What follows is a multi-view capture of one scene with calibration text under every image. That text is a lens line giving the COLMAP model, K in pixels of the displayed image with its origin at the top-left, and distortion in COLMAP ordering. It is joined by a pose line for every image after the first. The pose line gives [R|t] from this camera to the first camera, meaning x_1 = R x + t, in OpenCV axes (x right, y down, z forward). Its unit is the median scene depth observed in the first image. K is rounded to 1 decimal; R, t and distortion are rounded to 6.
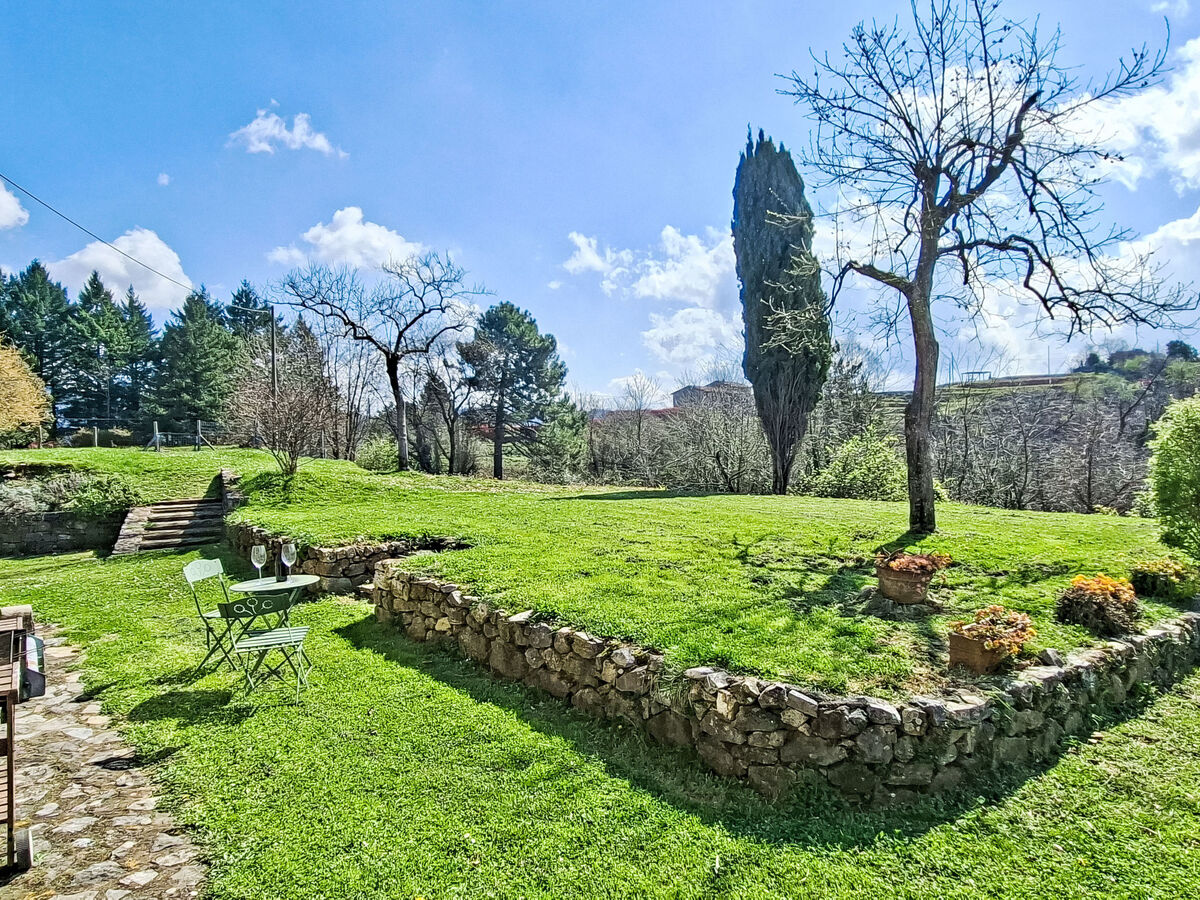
lens RADIAL K [[788.3, 0, 603.9], [0, 788.3, 448.3], [0, 0, 1]] dist [-0.005872, 0.002483]
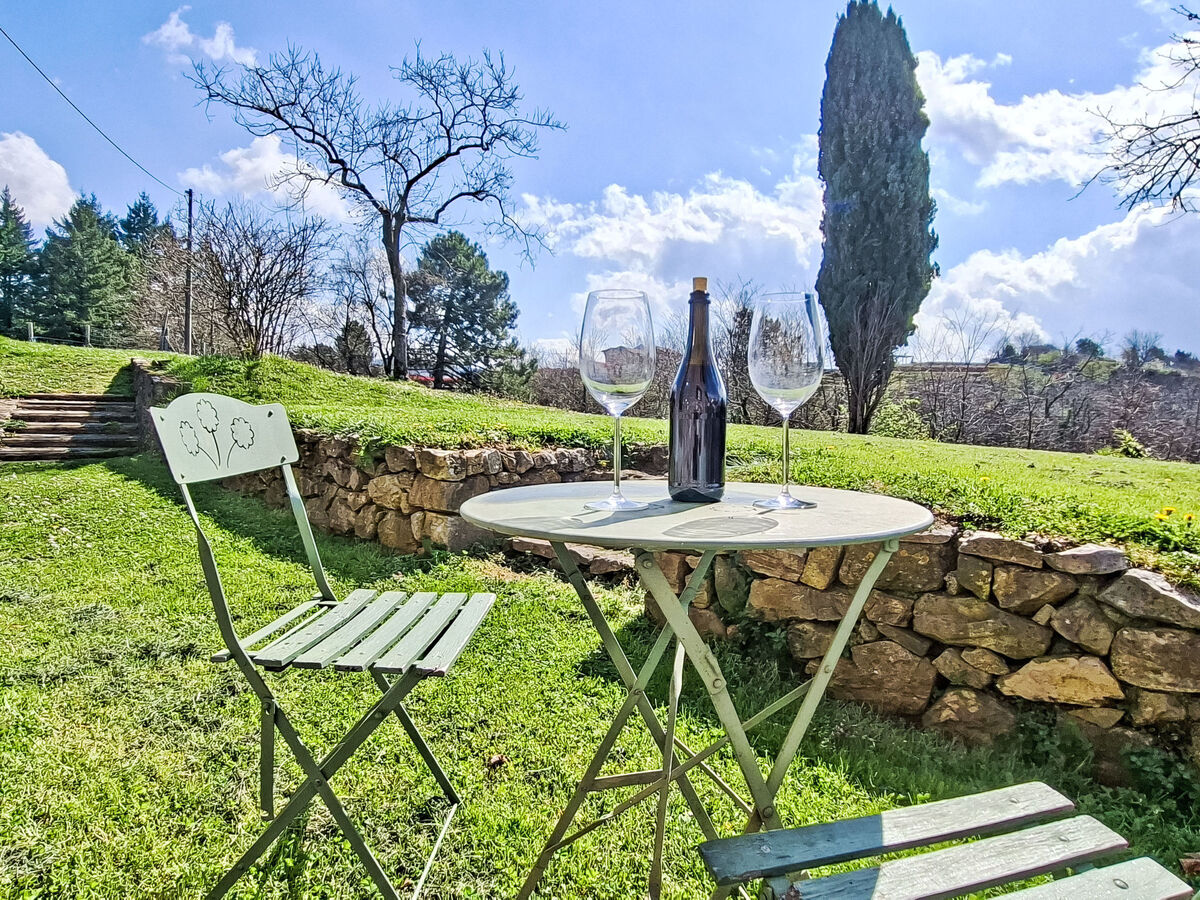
lens RADIAL K [[772.8, 0, 600.0], [0, 772.8, 450.0], [0, 0, 1]] dist [-0.000106, -0.001702]
pose [[0.991079, 0.058802, 0.119599, -0.049979], [-0.064237, 0.997046, 0.042102, 0.016427], [-0.116770, -0.049409, 0.991929, 0.089235]]
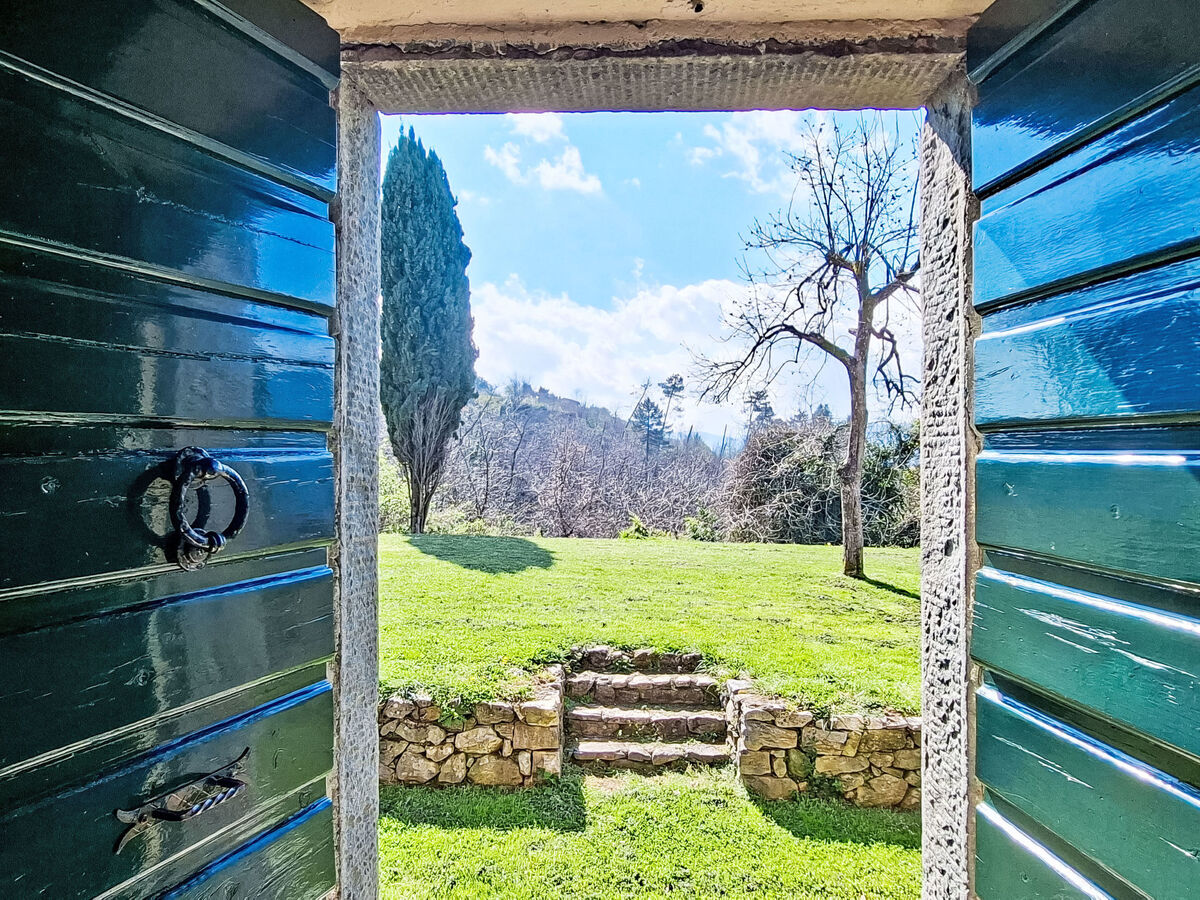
lens RADIAL K [[788.3, 0, 603.9], [0, 788.3, 448.3], [0, 0, 1]] dist [-0.005872, 0.002483]
pose [[0.664115, 0.036258, 0.746751, -0.119364], [-0.024052, 0.999342, -0.027132, -0.006951], [-0.747243, 0.000058, 0.664551, 0.090051]]
